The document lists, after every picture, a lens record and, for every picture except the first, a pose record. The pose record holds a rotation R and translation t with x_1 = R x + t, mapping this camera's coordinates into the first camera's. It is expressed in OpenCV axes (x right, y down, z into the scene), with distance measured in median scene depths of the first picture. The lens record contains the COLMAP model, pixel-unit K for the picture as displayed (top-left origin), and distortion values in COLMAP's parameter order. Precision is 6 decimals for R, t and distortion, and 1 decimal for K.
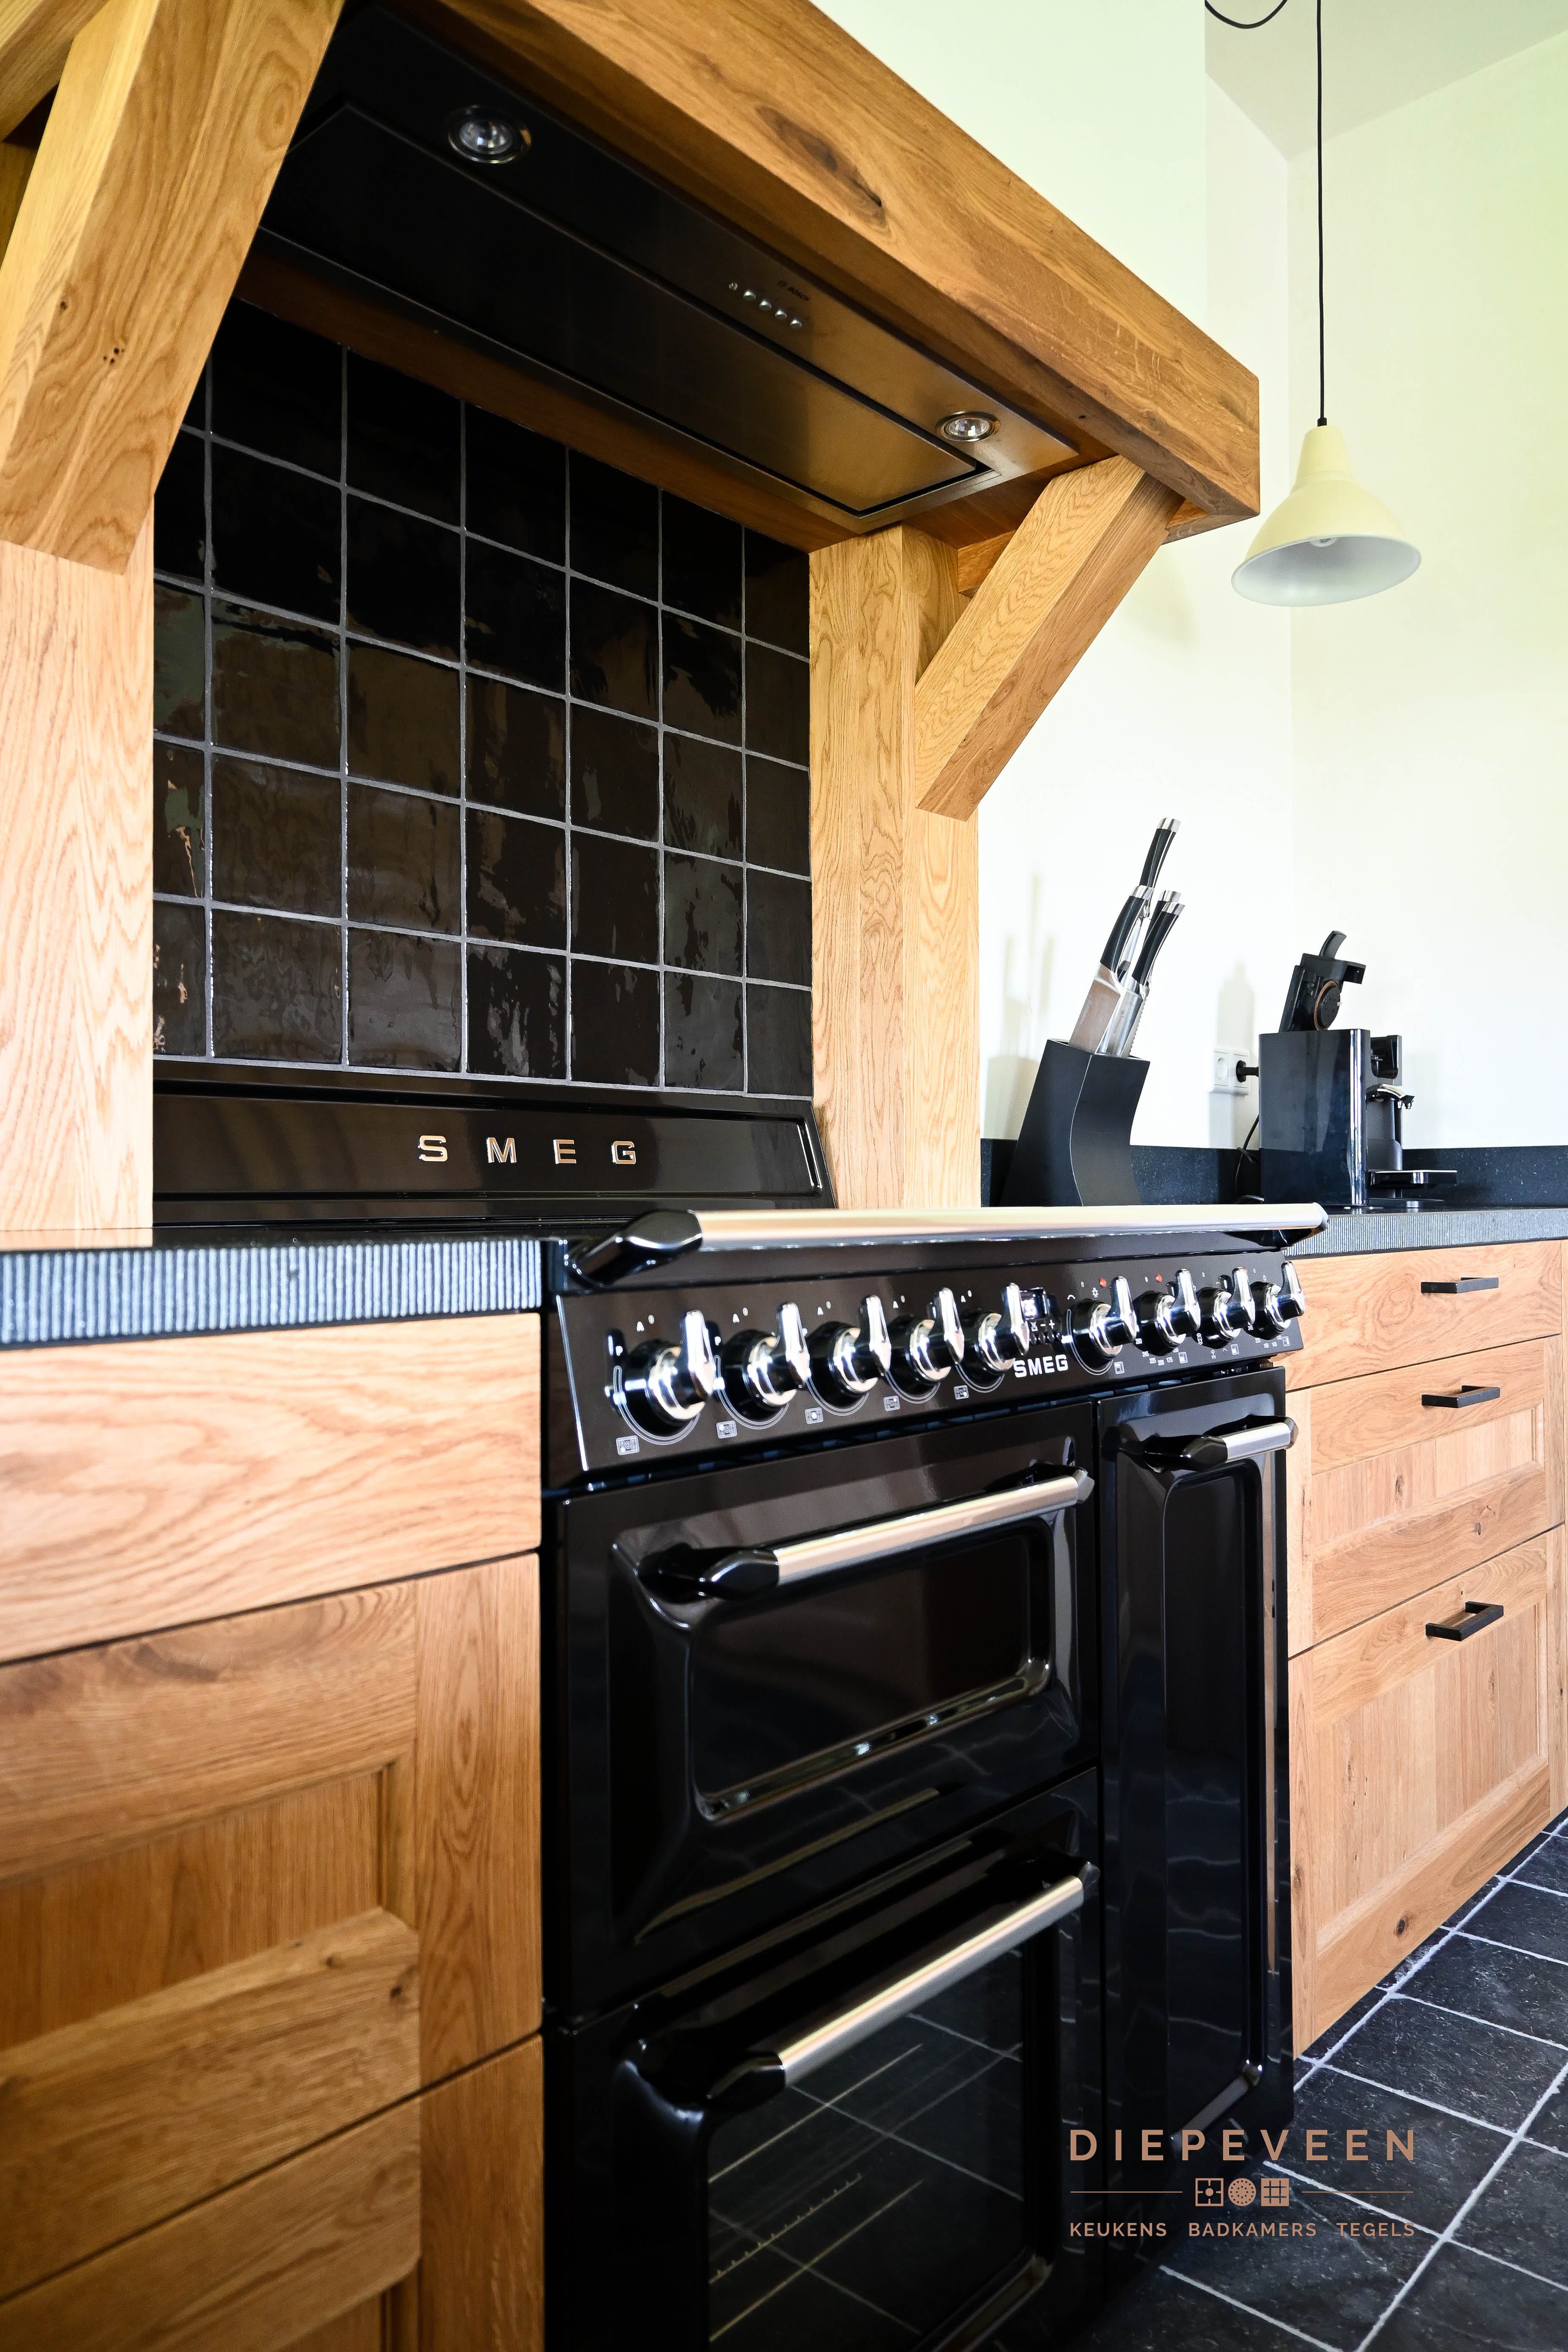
lens RADIAL K [[1601.1, 0, 784.0], [0, 1601.1, 1176.0], [0, 0, 1]] dist [0.001823, -0.001539]
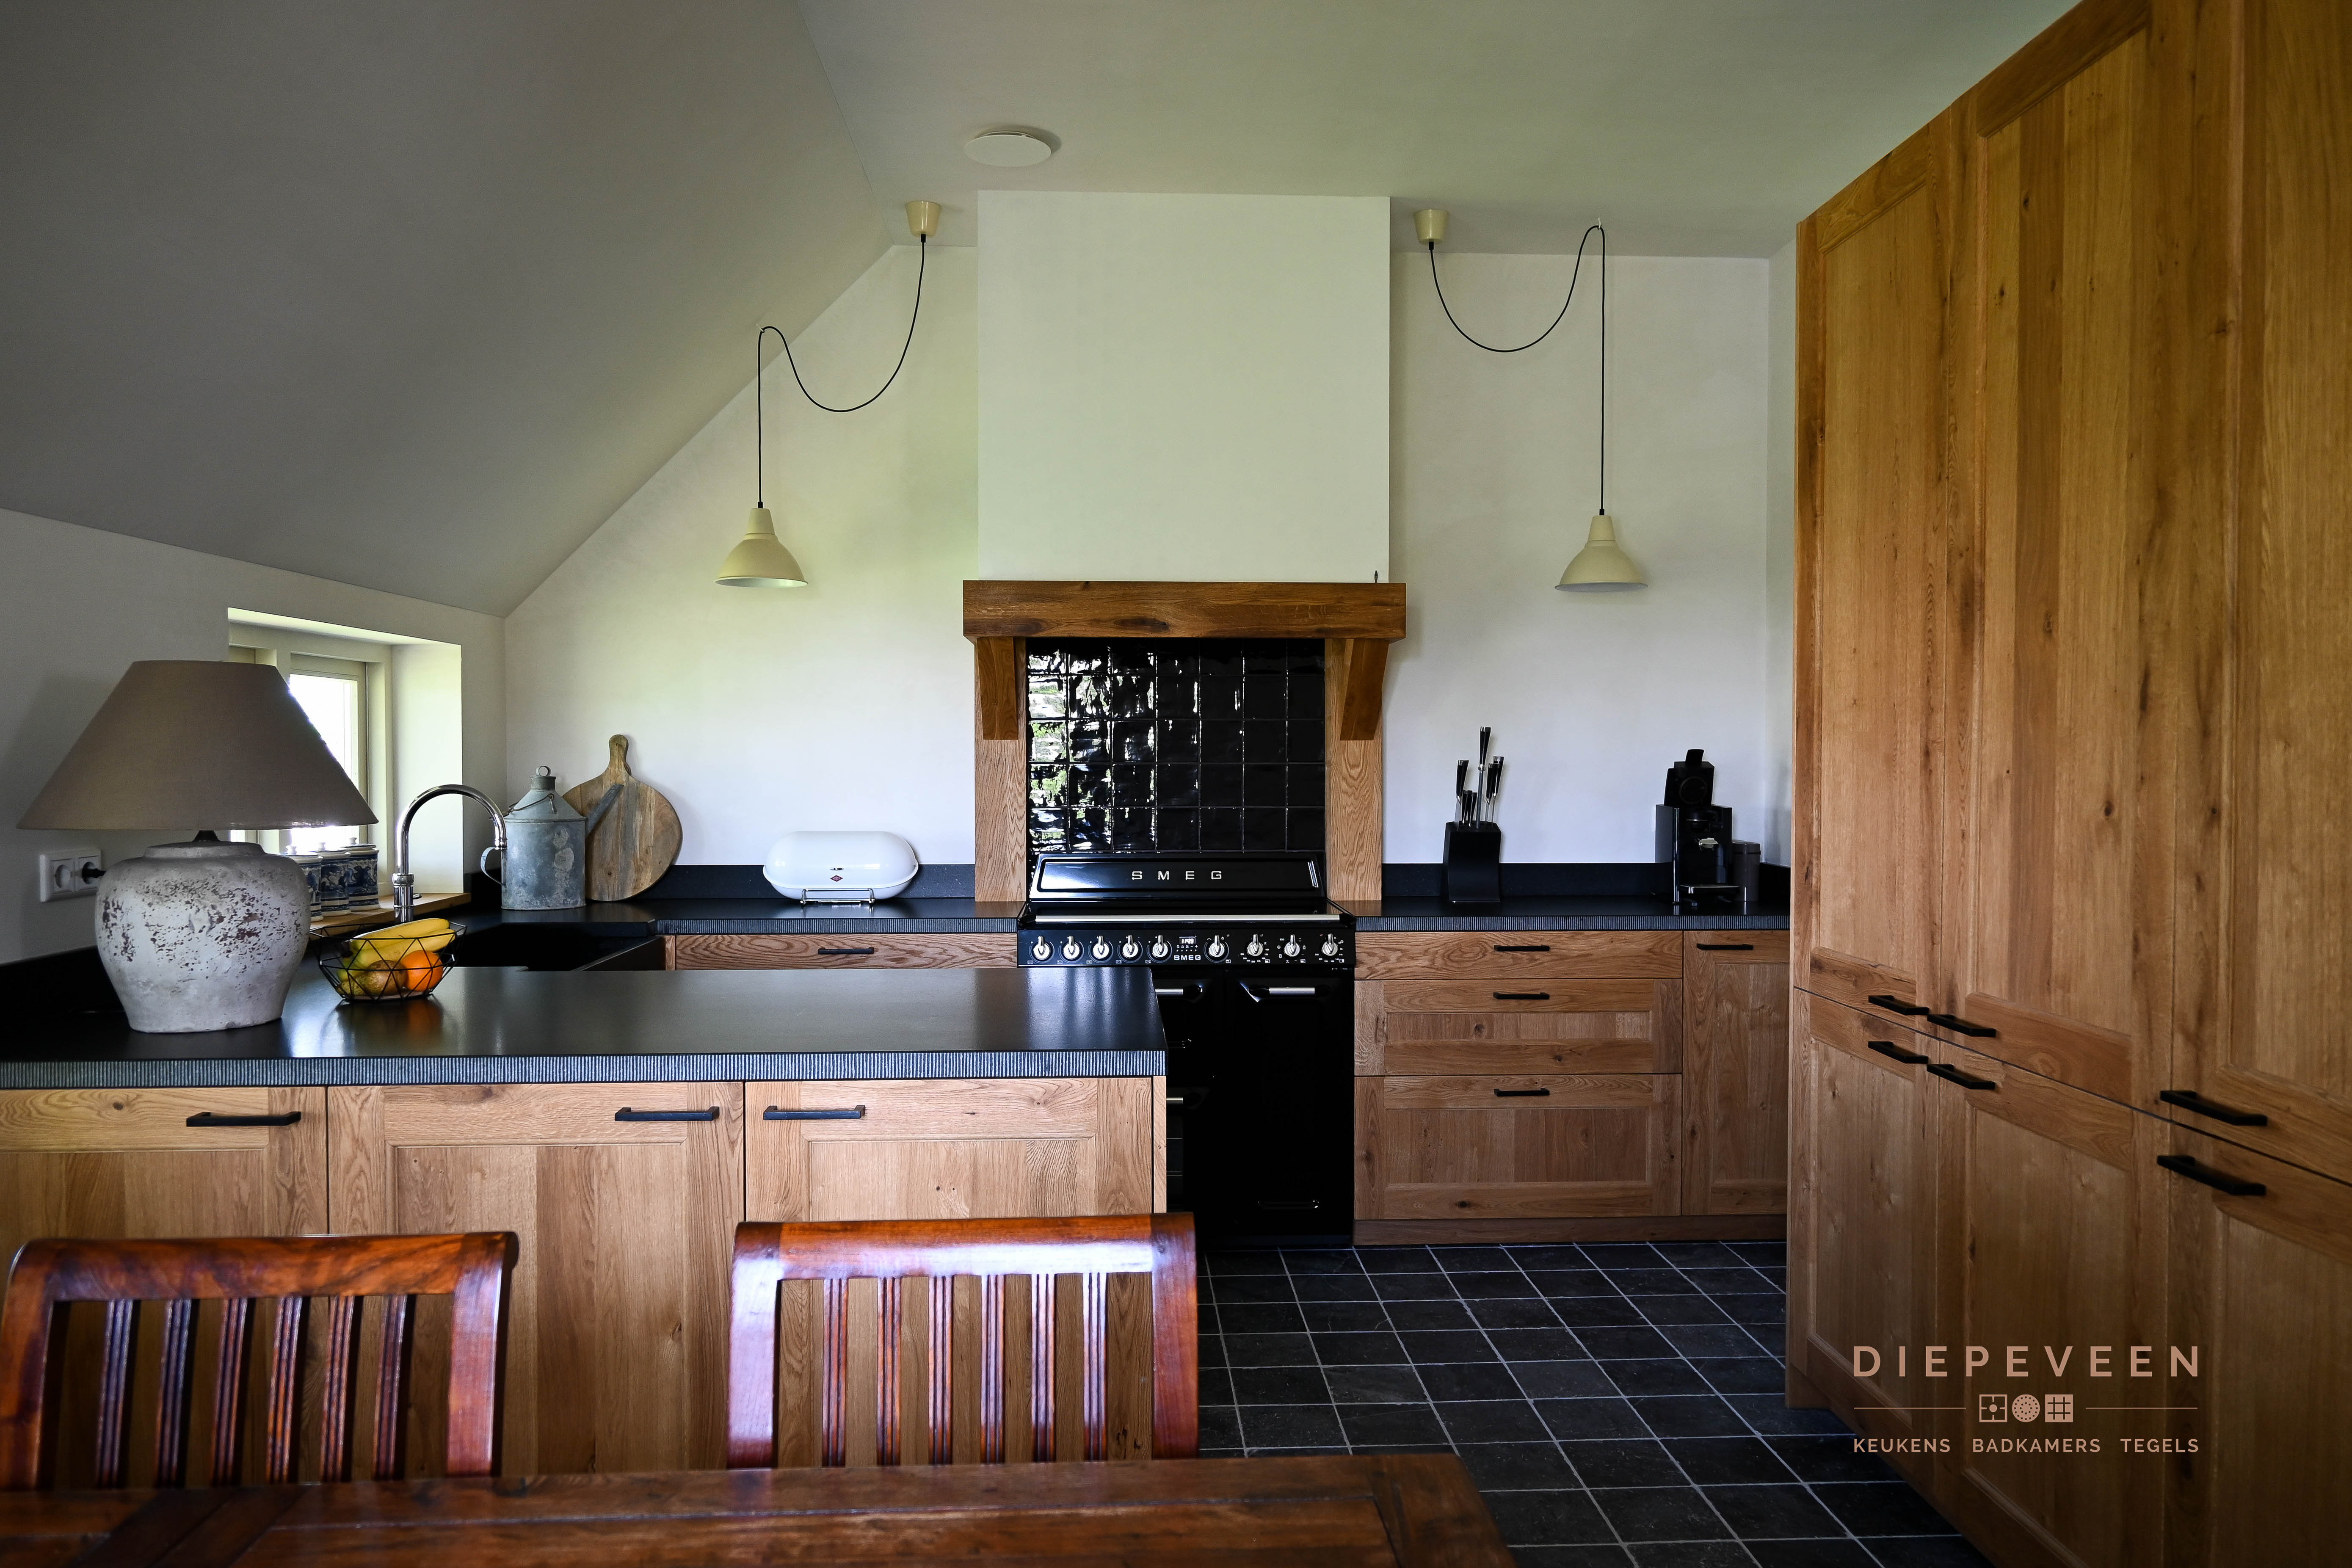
lens RADIAL K [[1601.1, 0, 1176.0], [0, 1601.1, 784.0], [0, 0, 1]] dist [0.001823, -0.001539]
pose [[0.703191, 0.017878, -0.710776, 1.714574], [0.005763, 0.999508, 0.030843, -0.242584], [0.710978, -0.025785, 0.702742, -0.971837]]
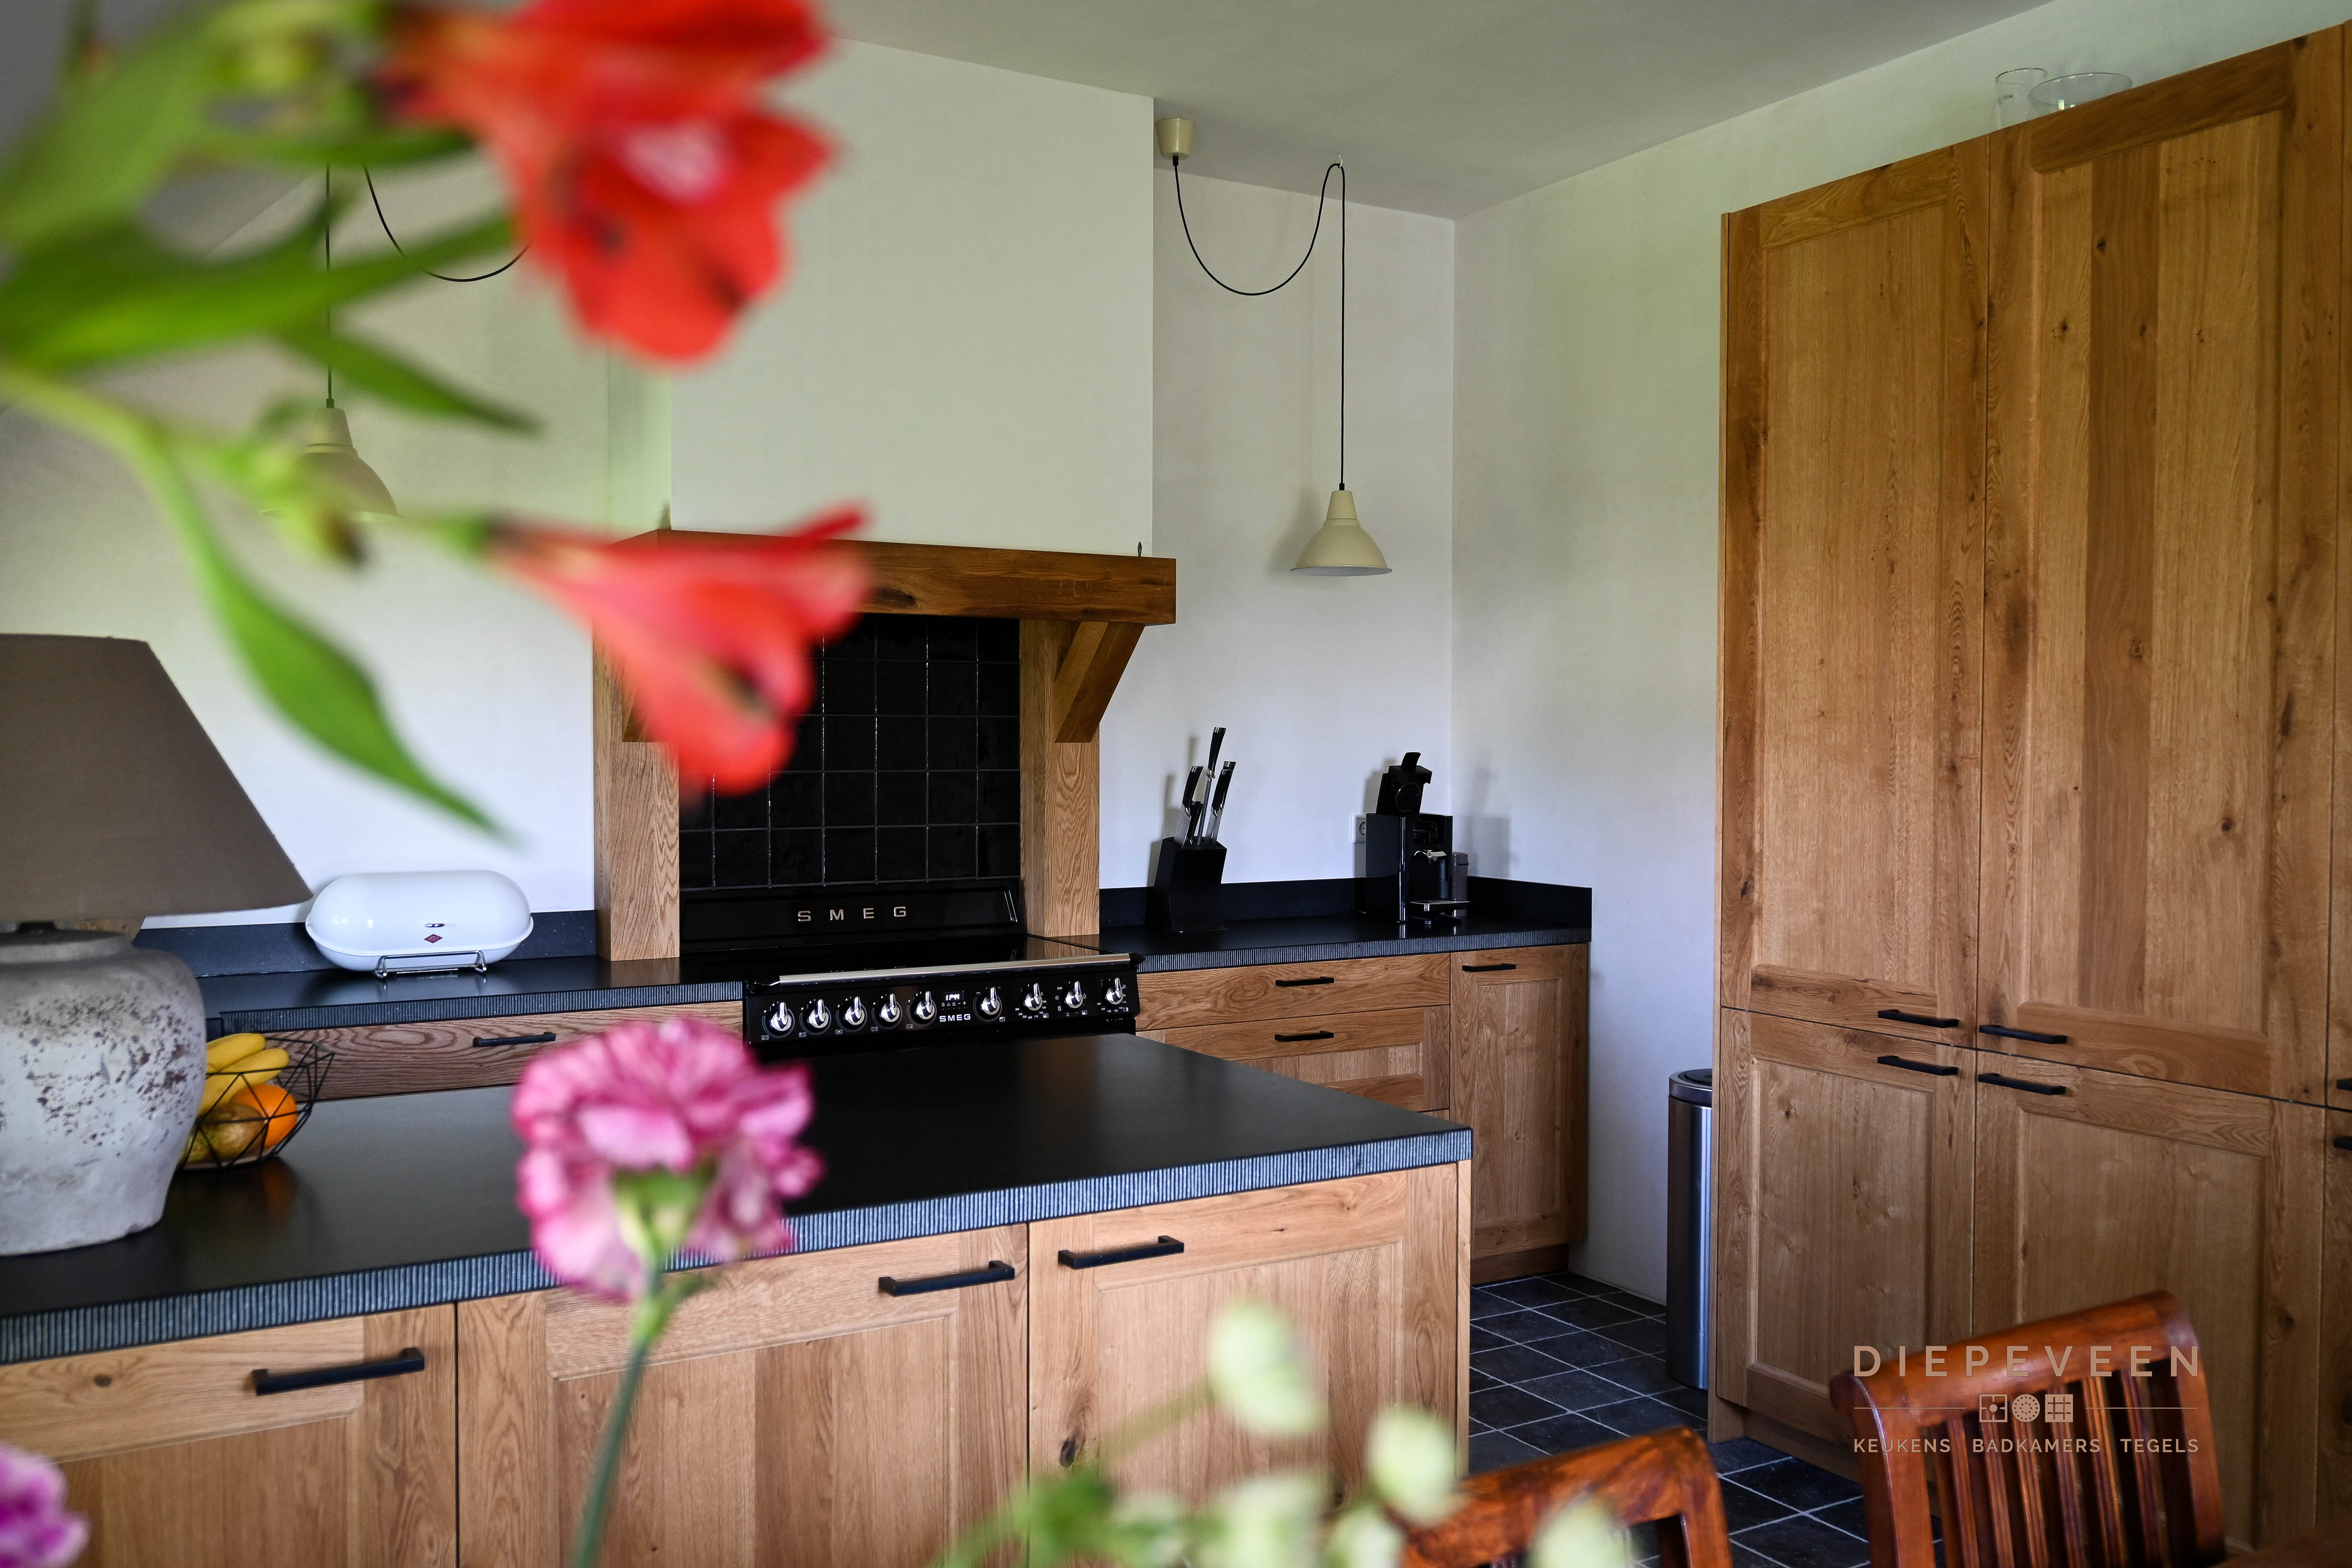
lens RADIAL K [[1953.6, 0, 1176.0], [0, 1953.6, 784.0], [0, 0, 1]] dist [-0.001621, -0.005991]
pose [[0.954454, 0.013240, -0.298064, 1.003556], [-0.002362, 0.999319, 0.036826, -0.272178], [0.298349, -0.034444, 0.953835, -1.398642]]
